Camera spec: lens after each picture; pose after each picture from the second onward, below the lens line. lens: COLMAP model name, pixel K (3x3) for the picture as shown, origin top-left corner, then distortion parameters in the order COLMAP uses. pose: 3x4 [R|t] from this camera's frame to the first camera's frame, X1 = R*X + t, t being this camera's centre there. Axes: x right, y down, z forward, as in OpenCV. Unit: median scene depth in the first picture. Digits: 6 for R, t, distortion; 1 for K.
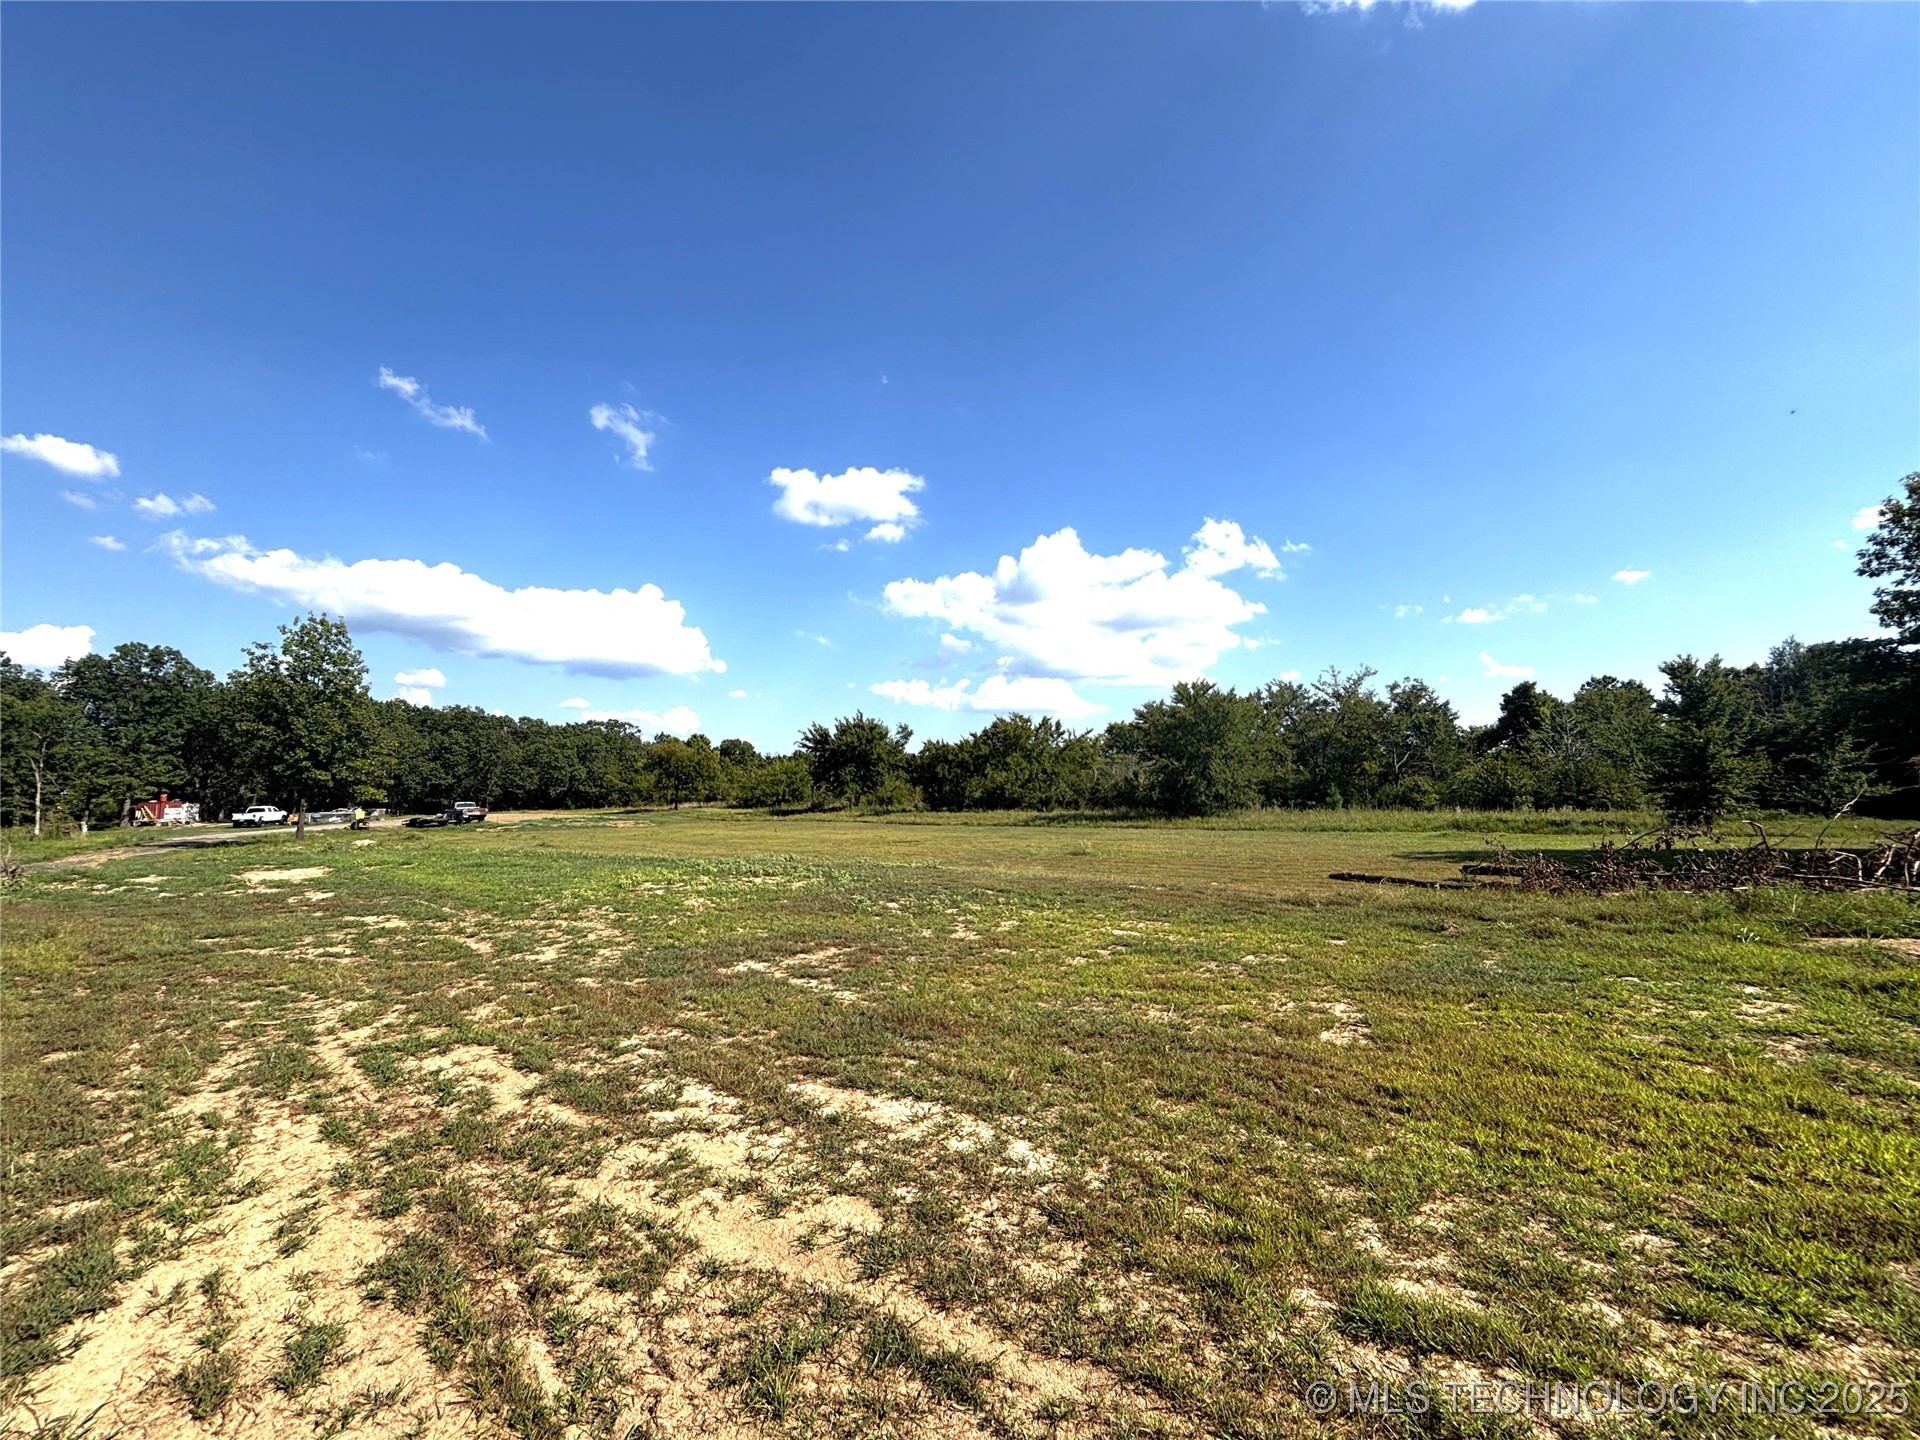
lens RADIAL K [[785.1, 0, 958.2], [0, 785.1, 722.3], [0, 0, 1]] dist [-0.013279, 0.004848]
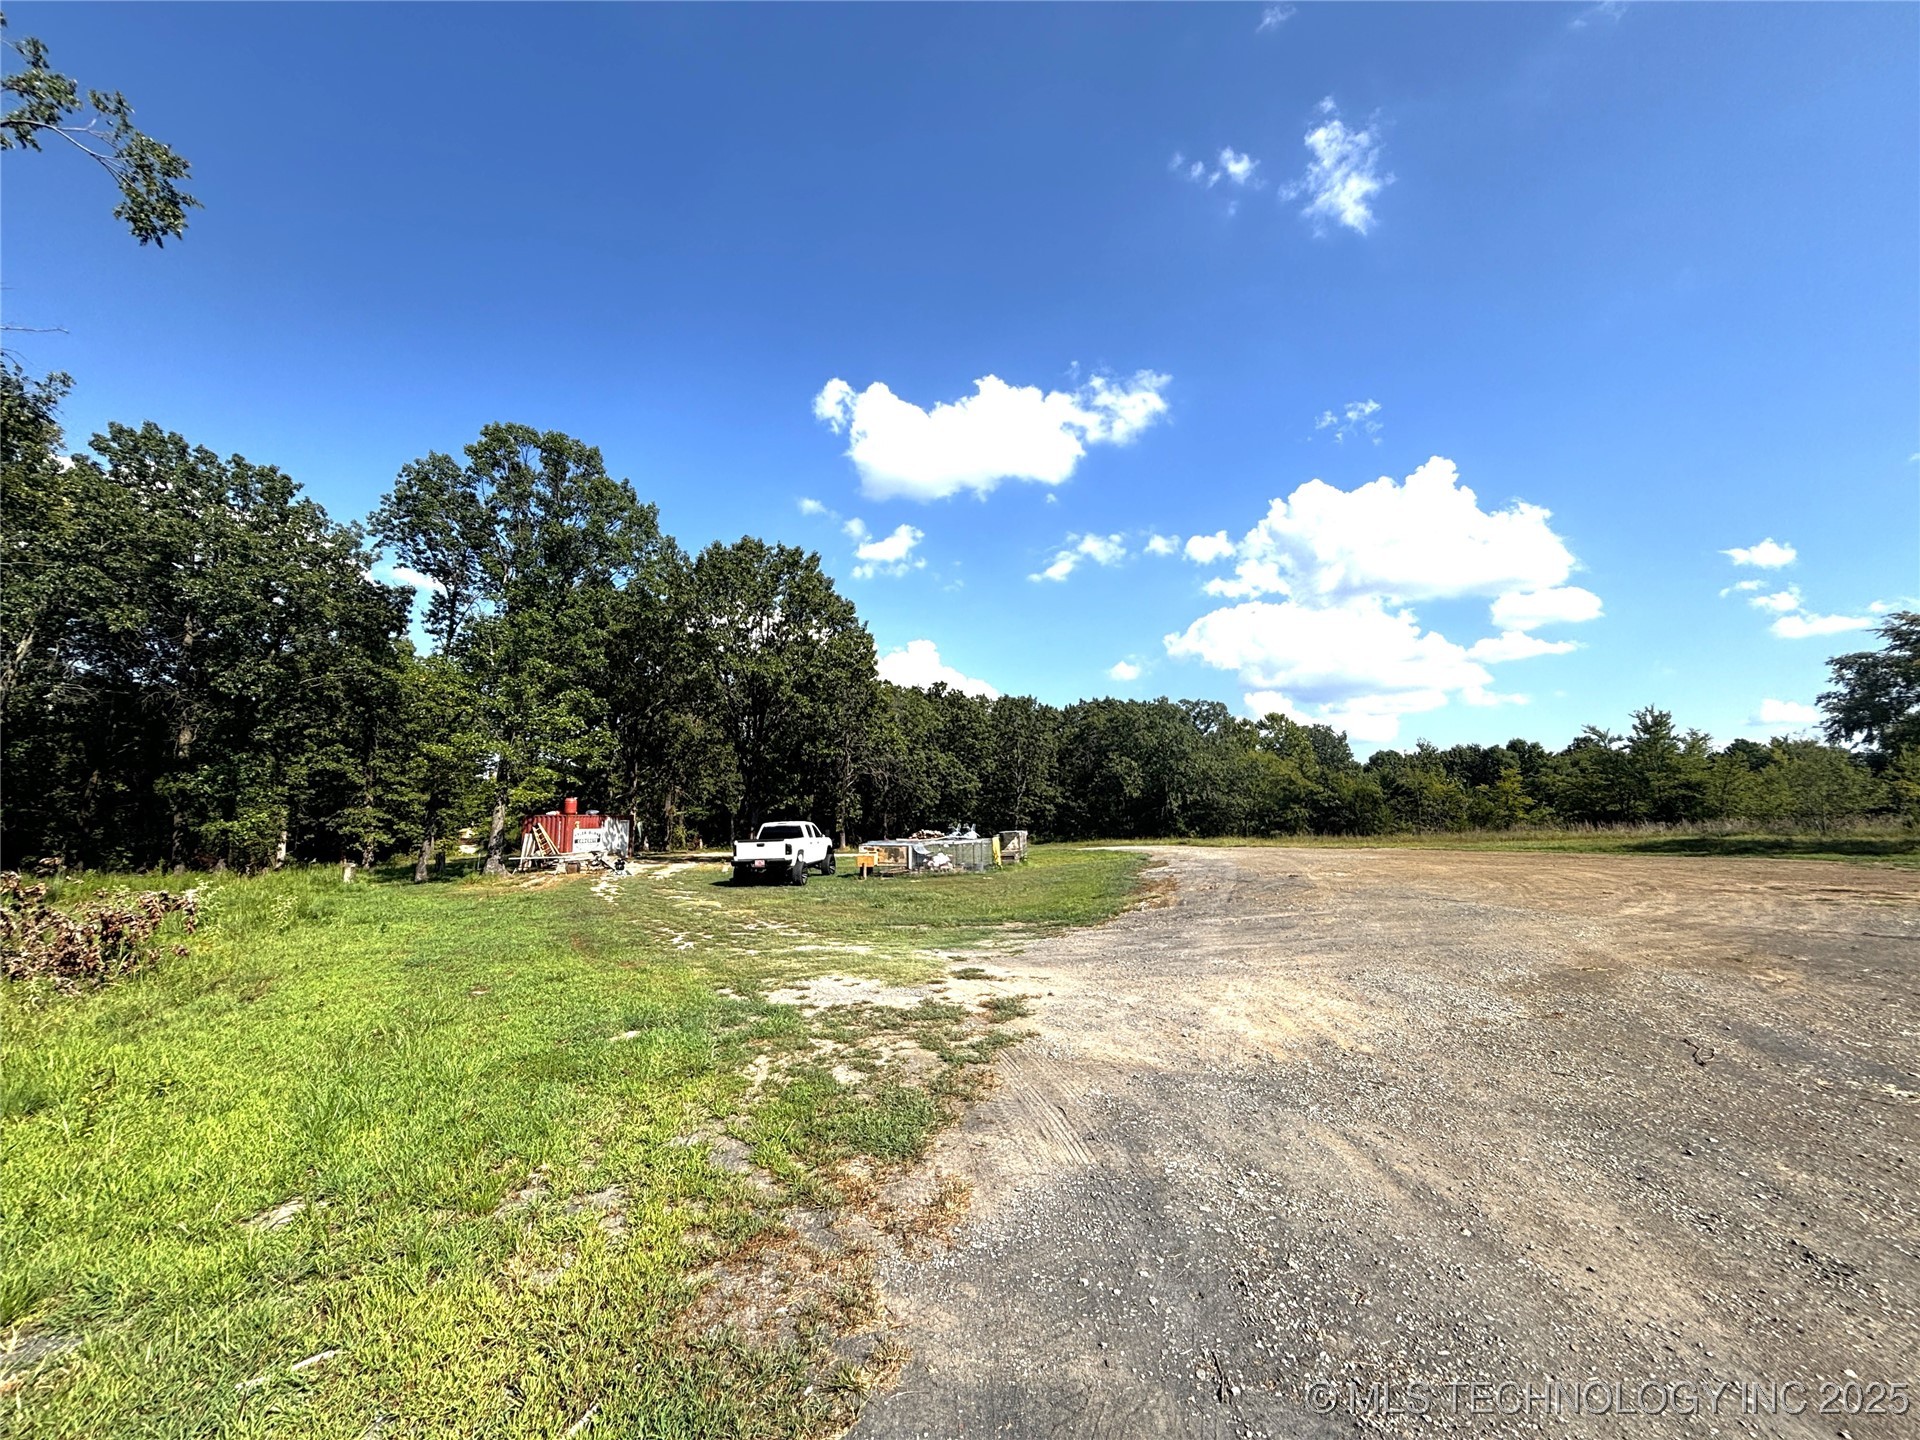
lens RADIAL K [[785.1, 0, 954.1], [0, 785.1, 723.4], [0, 0, 1]] dist [-0.013279, 0.004848]
pose [[0.942158, -0.041599, -0.332578, -0.702337], [0.028398, 0.998608, -0.044456, 0.081167], [0.333964, 0.032440, 0.942027, 0.687414]]
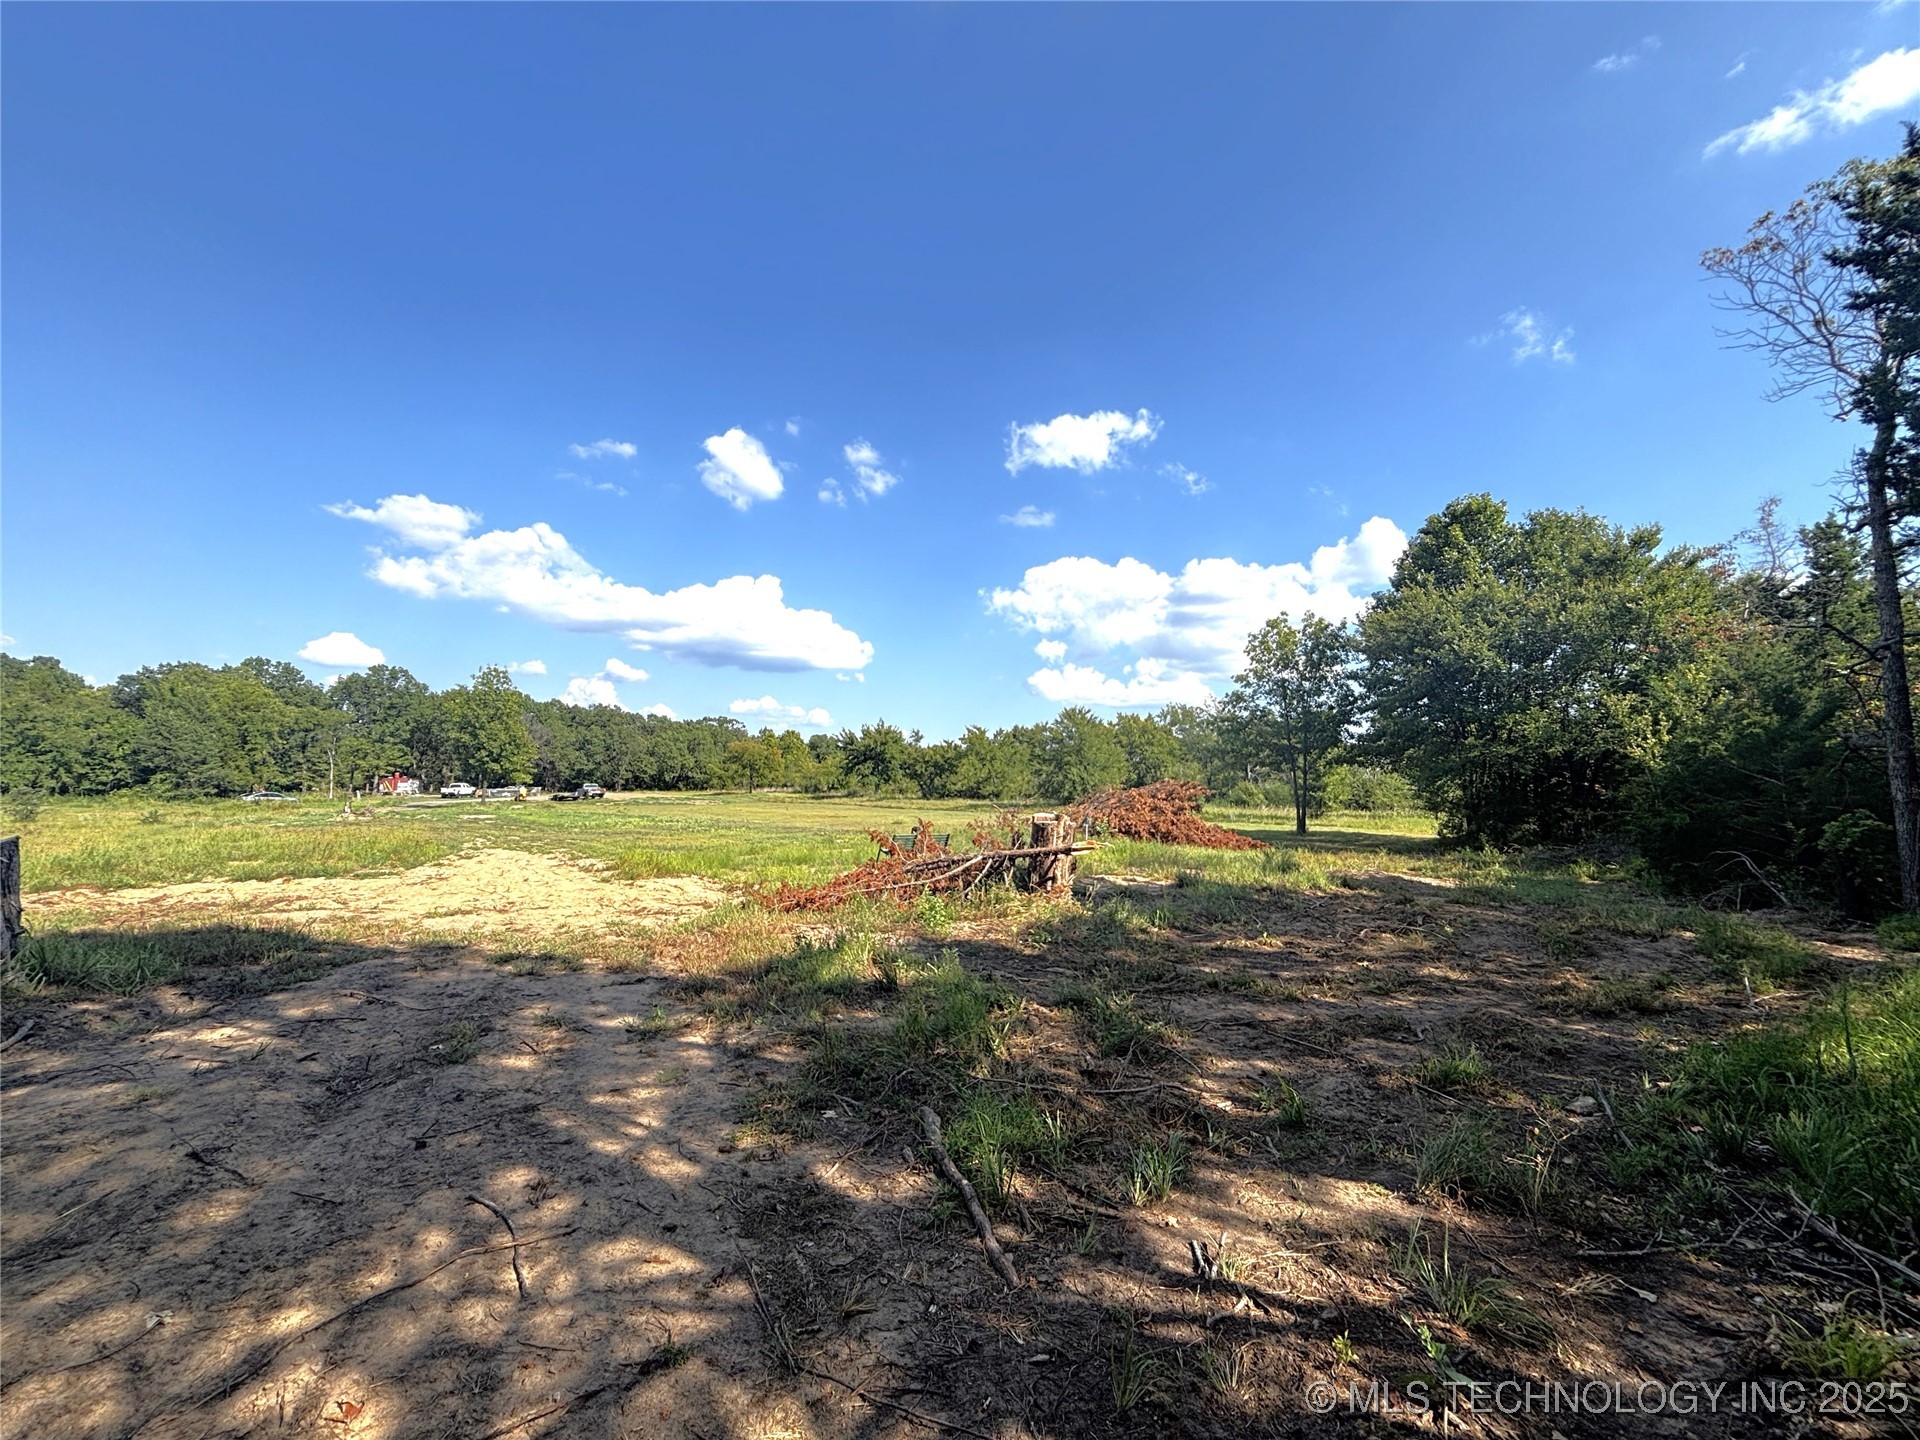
lens RADIAL K [[785.1, 0, 963.7], [0, 785.1, 711.6], [0, 0, 1]] dist [-0.013279, 0.004848]
pose [[0.988249, 0.009074, -0.152581, 0.199297], [-0.009281, 0.999957, -0.000639, -0.026433], [0.152568, 0.002048, 0.988291, -0.232978]]
